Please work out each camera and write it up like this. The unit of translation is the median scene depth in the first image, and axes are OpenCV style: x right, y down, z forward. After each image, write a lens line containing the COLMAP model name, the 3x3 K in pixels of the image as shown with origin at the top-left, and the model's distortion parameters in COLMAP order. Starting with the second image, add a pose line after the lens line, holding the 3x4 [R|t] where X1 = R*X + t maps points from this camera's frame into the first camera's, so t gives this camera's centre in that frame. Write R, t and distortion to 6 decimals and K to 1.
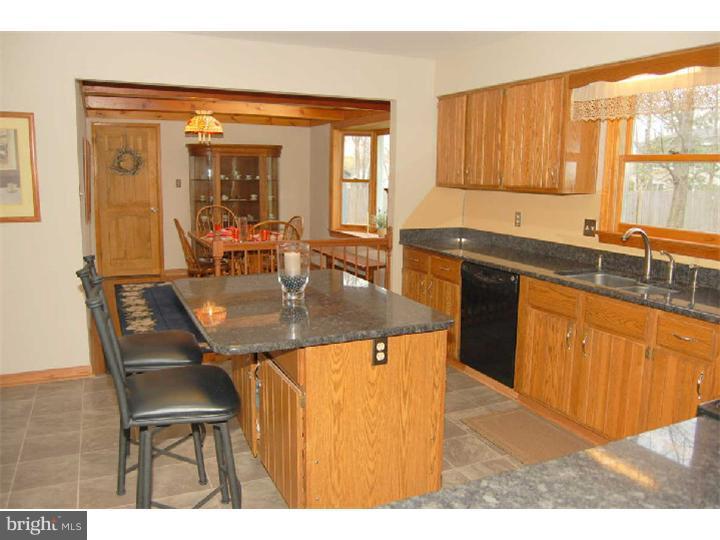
lens RADIAL K [[622.2, 0, 360.0], [0, 622.2, 270.0], [0, 0, 1]] dist [-0.012352, -0.004044]
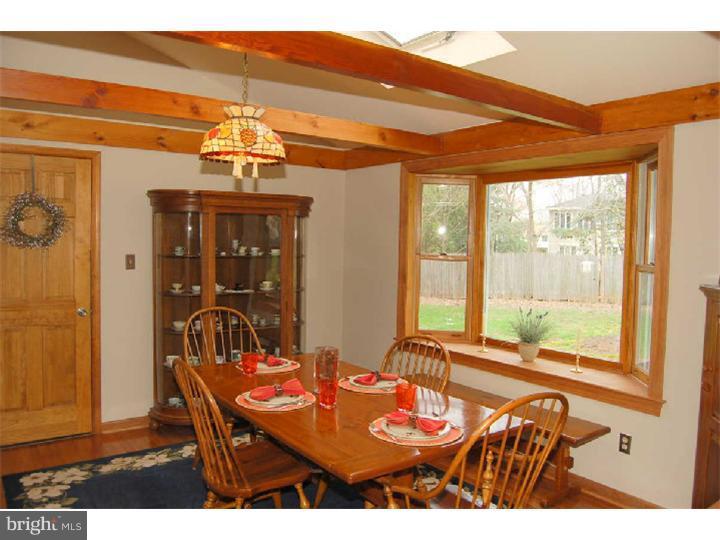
lens RADIAL K [[622.2, 0, 360.0], [0, 622.2, 270.0], [0, 0, 1]] dist [-0.012352, -0.004044]
pose [[0.981783, -0.004445, 0.189954, -0.202722], [0.024274, 0.994469, -0.102190, -0.073344], [-0.188449, 0.104939, 0.976460, 0.441167]]
